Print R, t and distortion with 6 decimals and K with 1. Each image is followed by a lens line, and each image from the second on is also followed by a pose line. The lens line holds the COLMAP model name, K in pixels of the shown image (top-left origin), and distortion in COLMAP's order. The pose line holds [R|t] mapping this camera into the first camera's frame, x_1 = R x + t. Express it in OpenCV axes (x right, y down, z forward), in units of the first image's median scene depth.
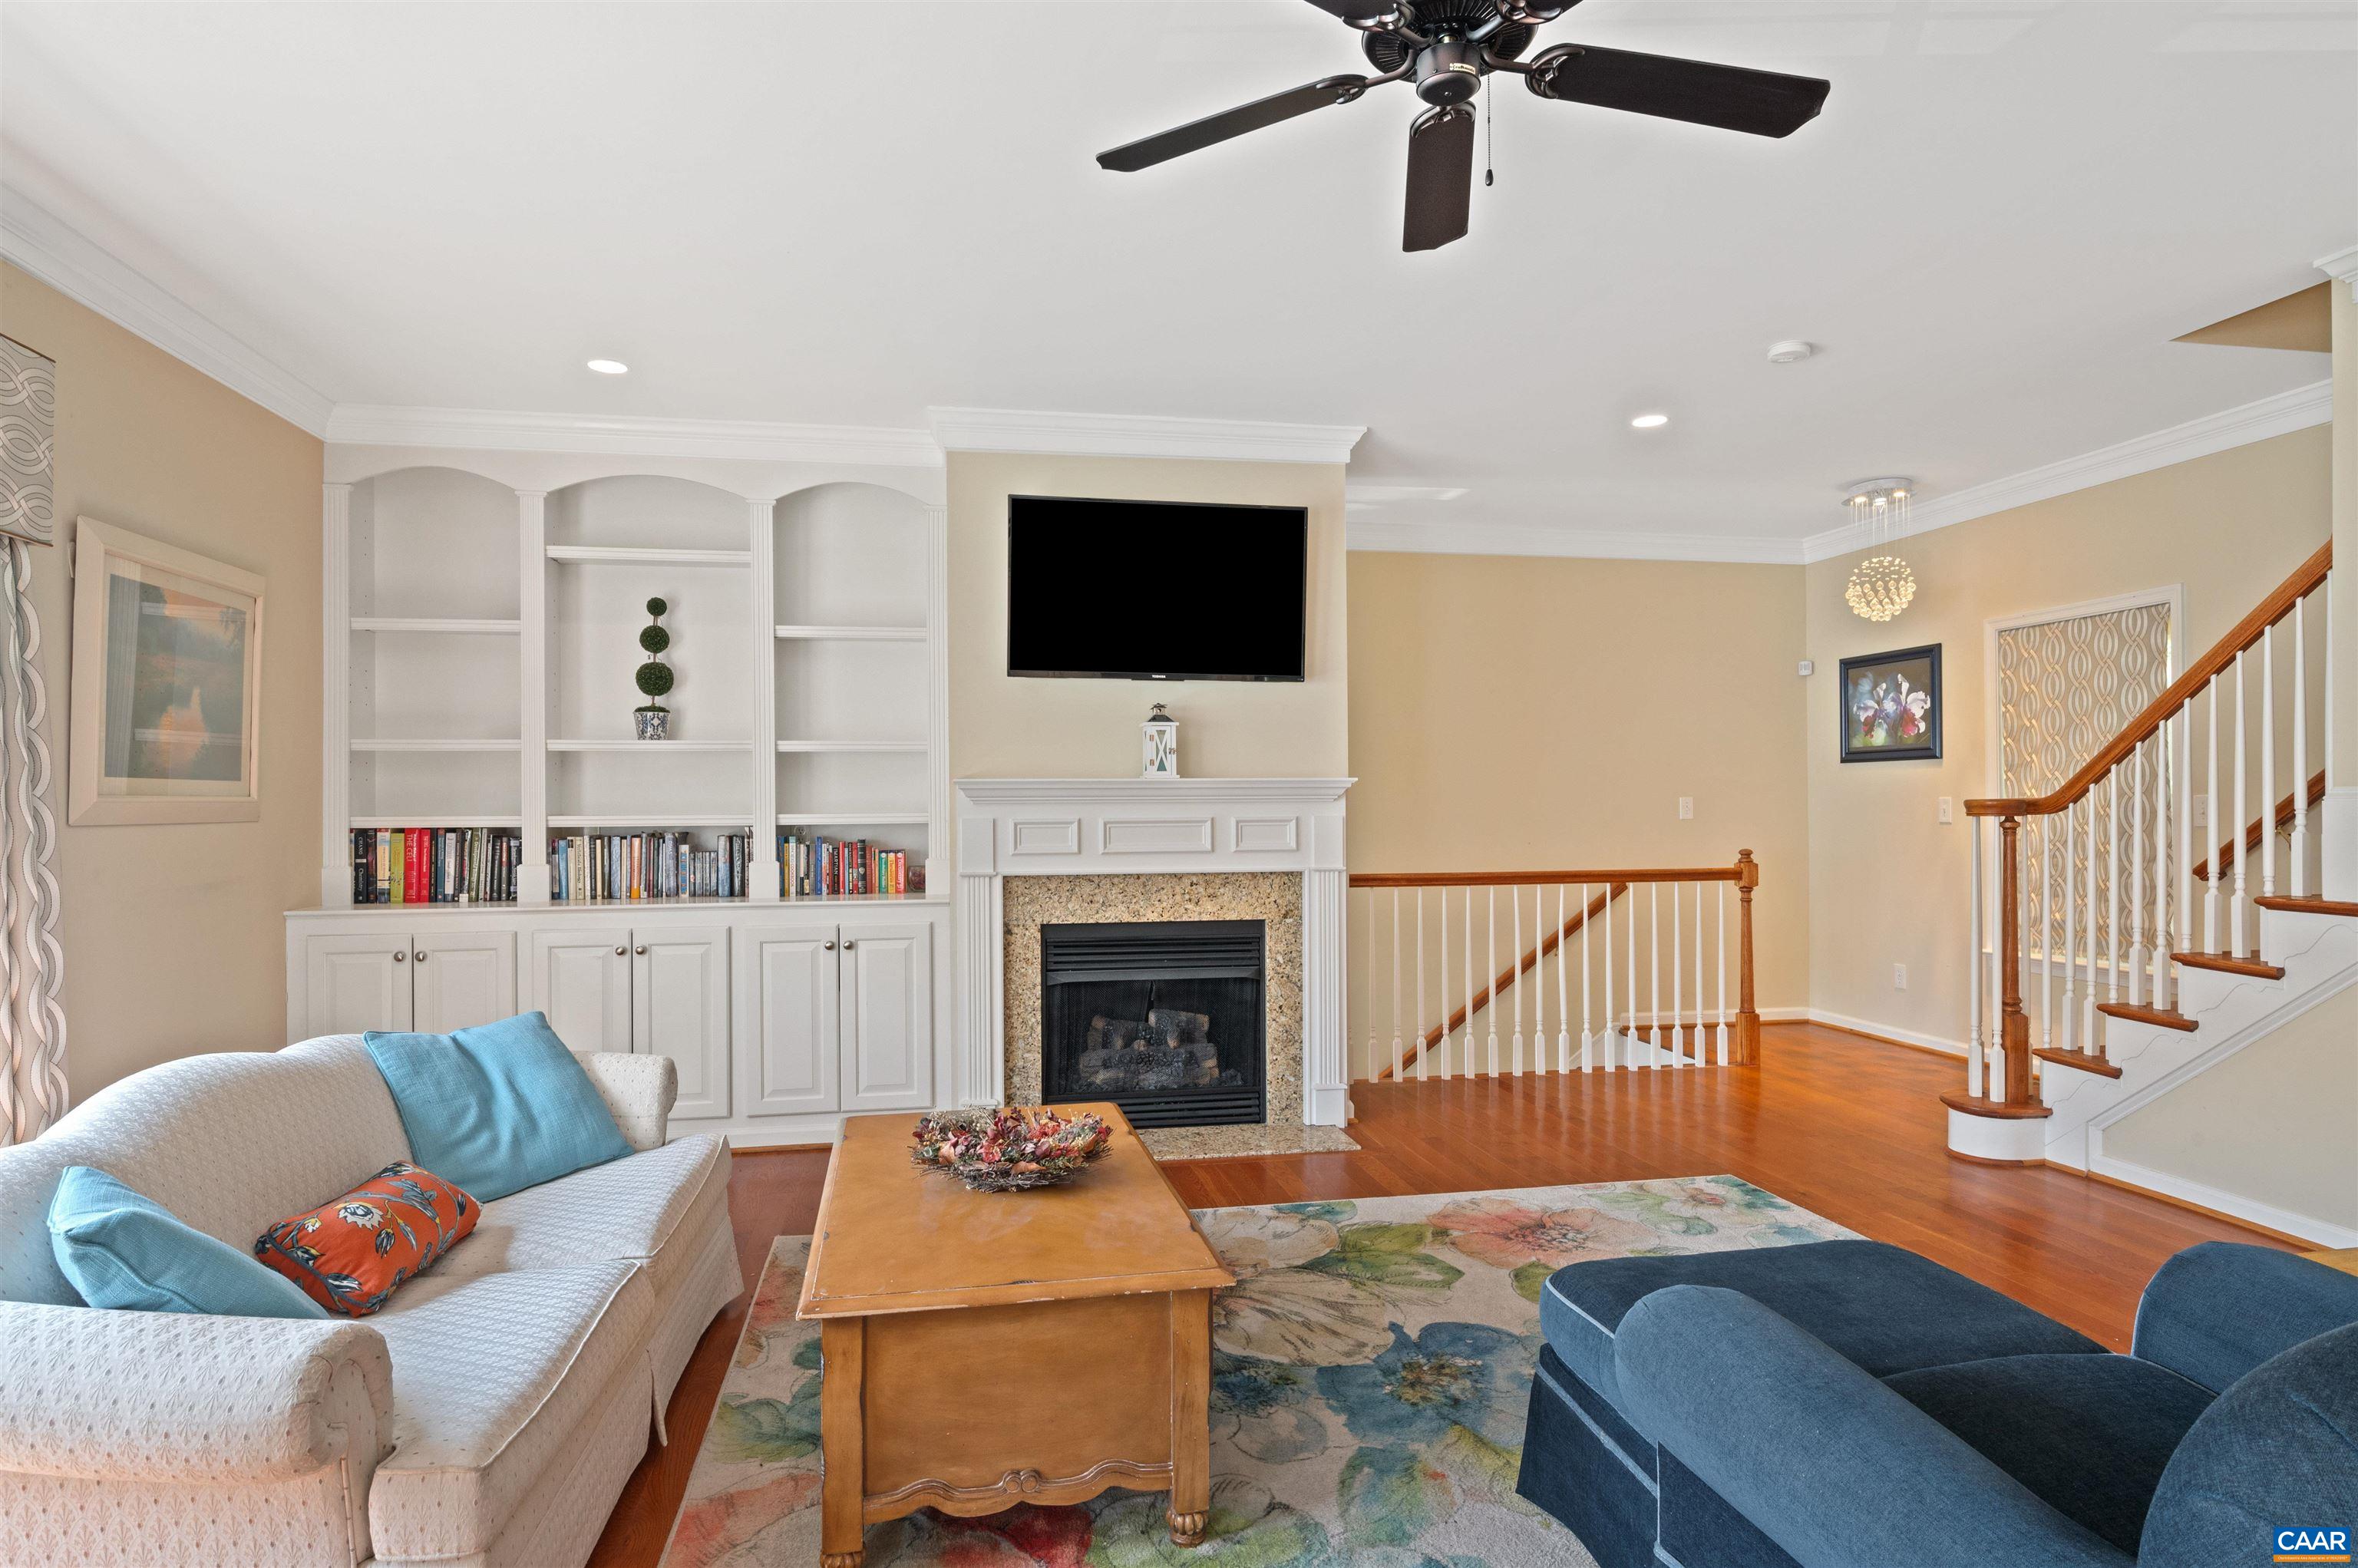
lens RADIAL K [[1299.6, 0, 1178.2], [0, 1299.6, 799.2], [0, 0, 1]] dist [0.000259, 0.001422]
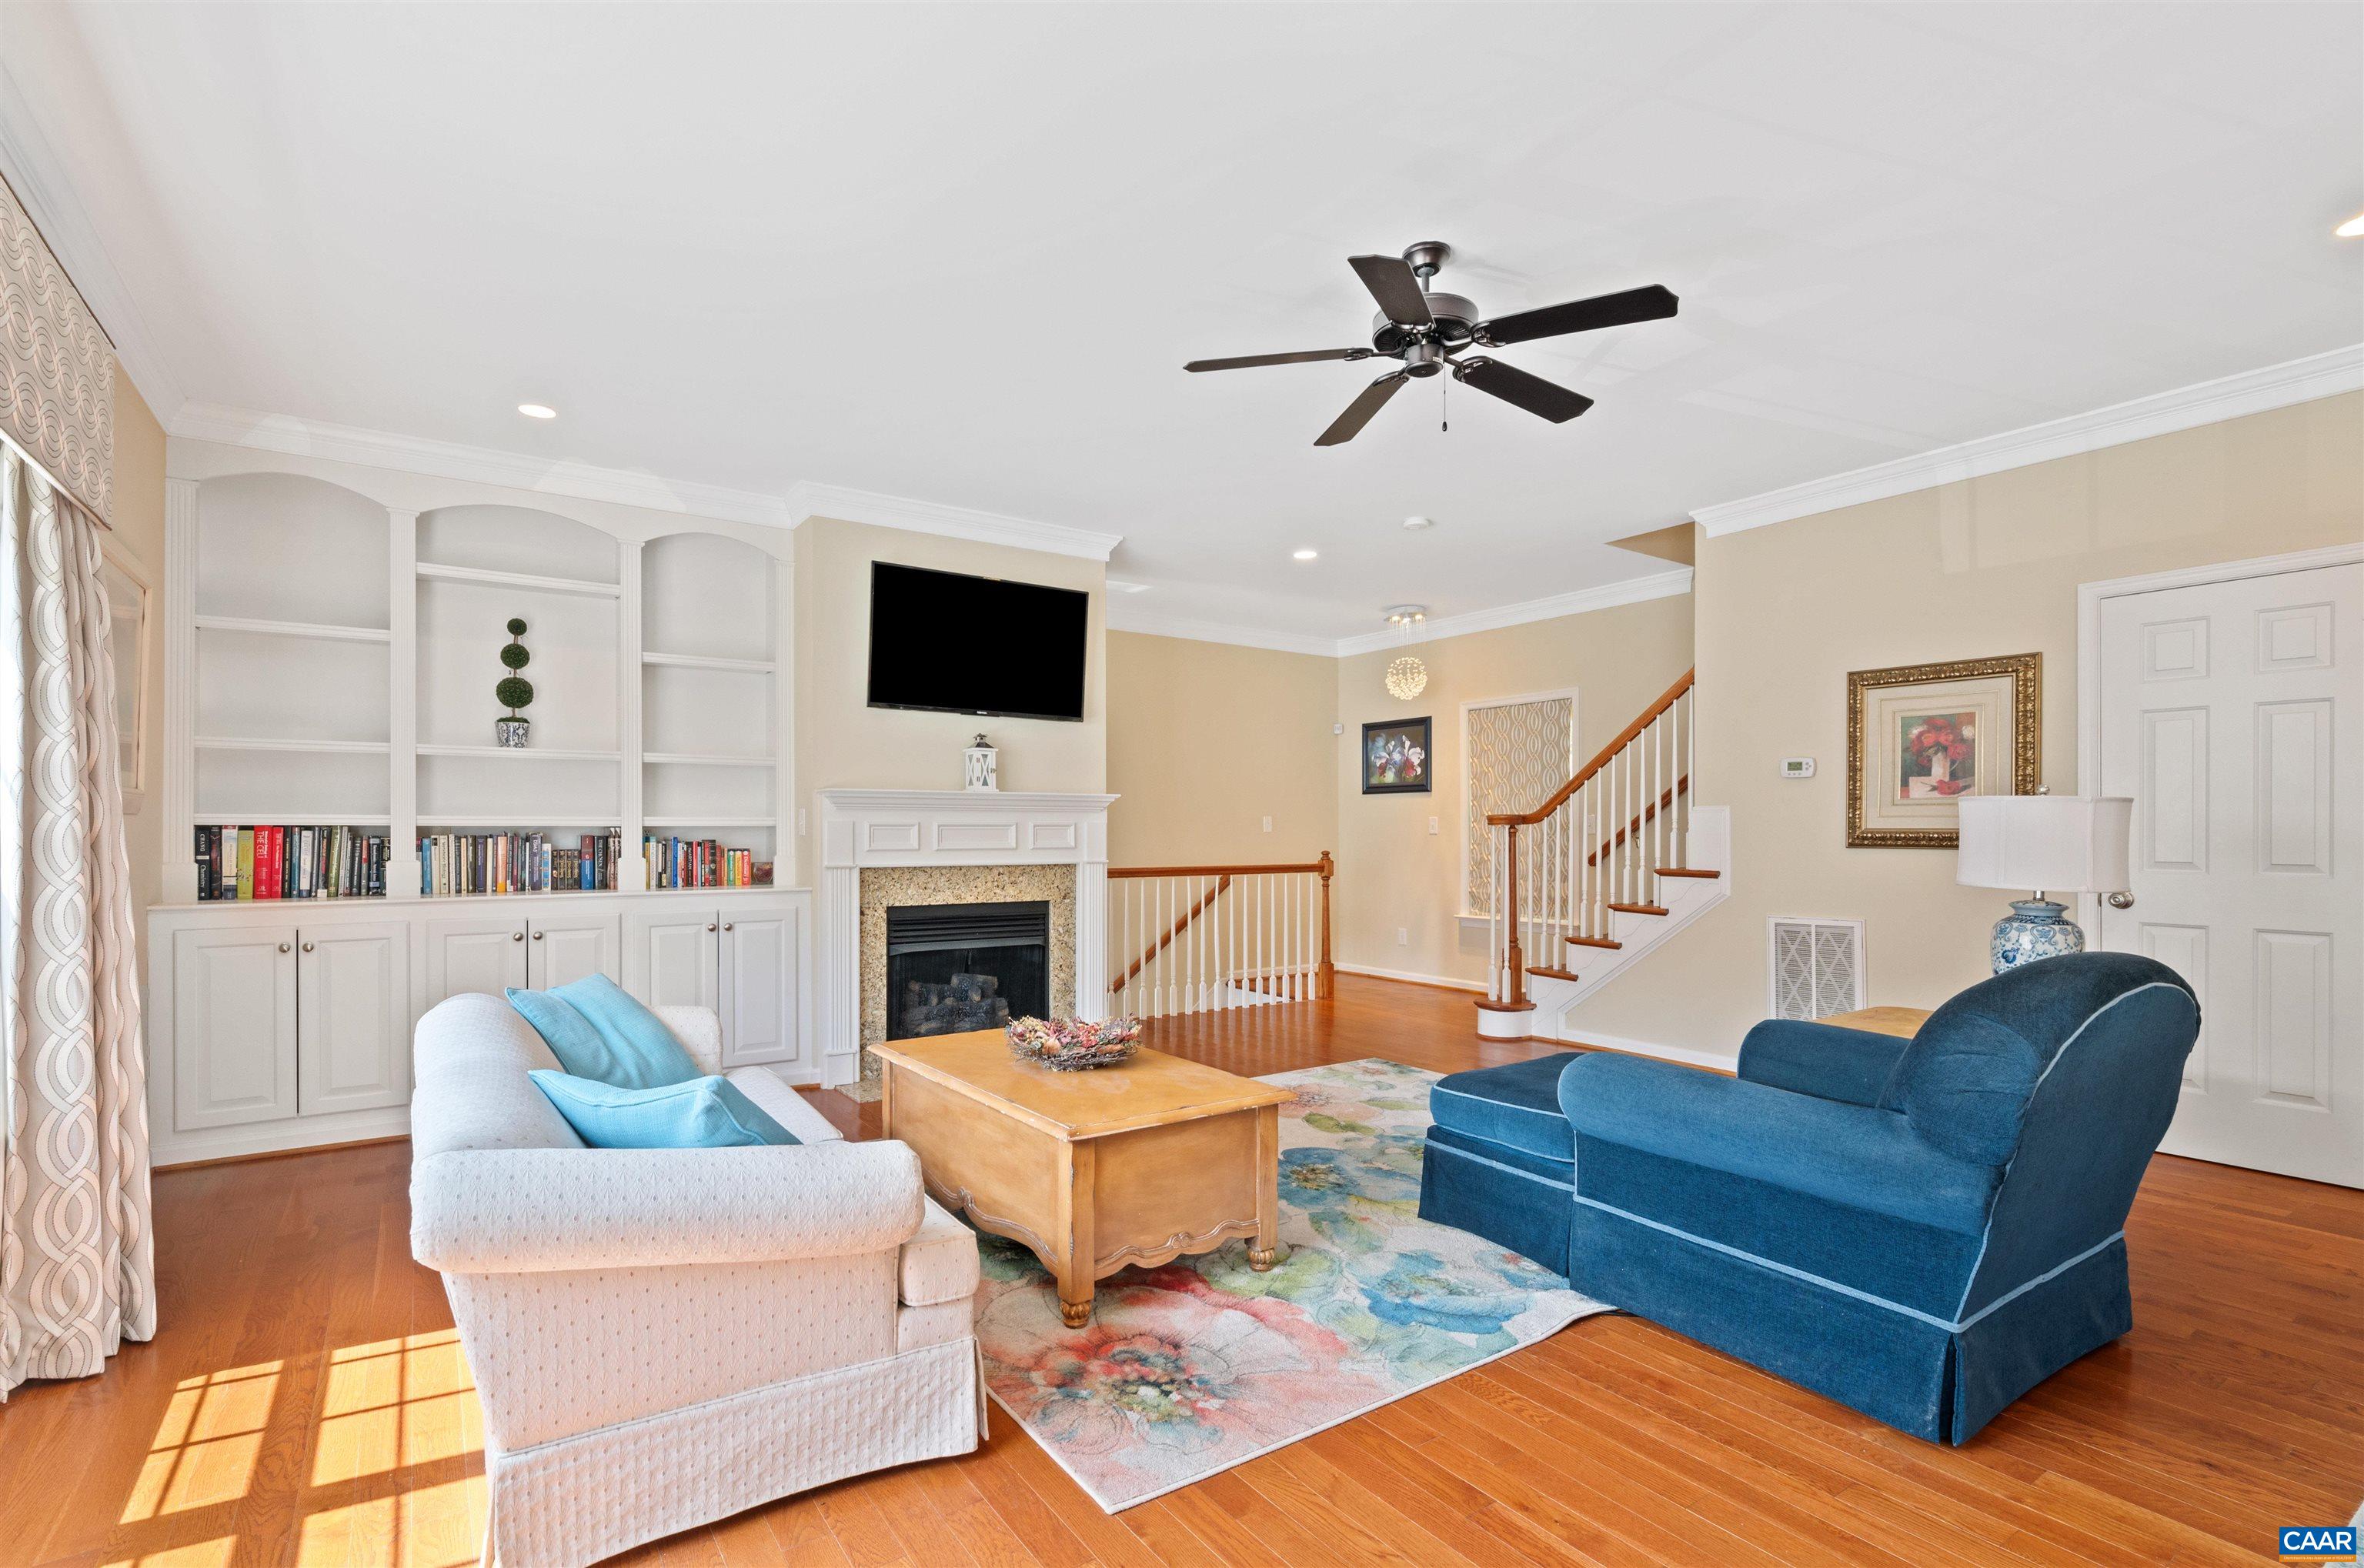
lens RADIAL K [[1093.8, 0, 1157.5], [0, 1093.8, 832.1], [0, 0, 1]] dist [0.002267, -0.000090]
pose [[0.918260, 0.005676, 0.395936, -0.283303], [-0.007005, 0.999974, 0.001911, 0.020817], [-0.395915, -0.004528, 0.918276, -0.067667]]
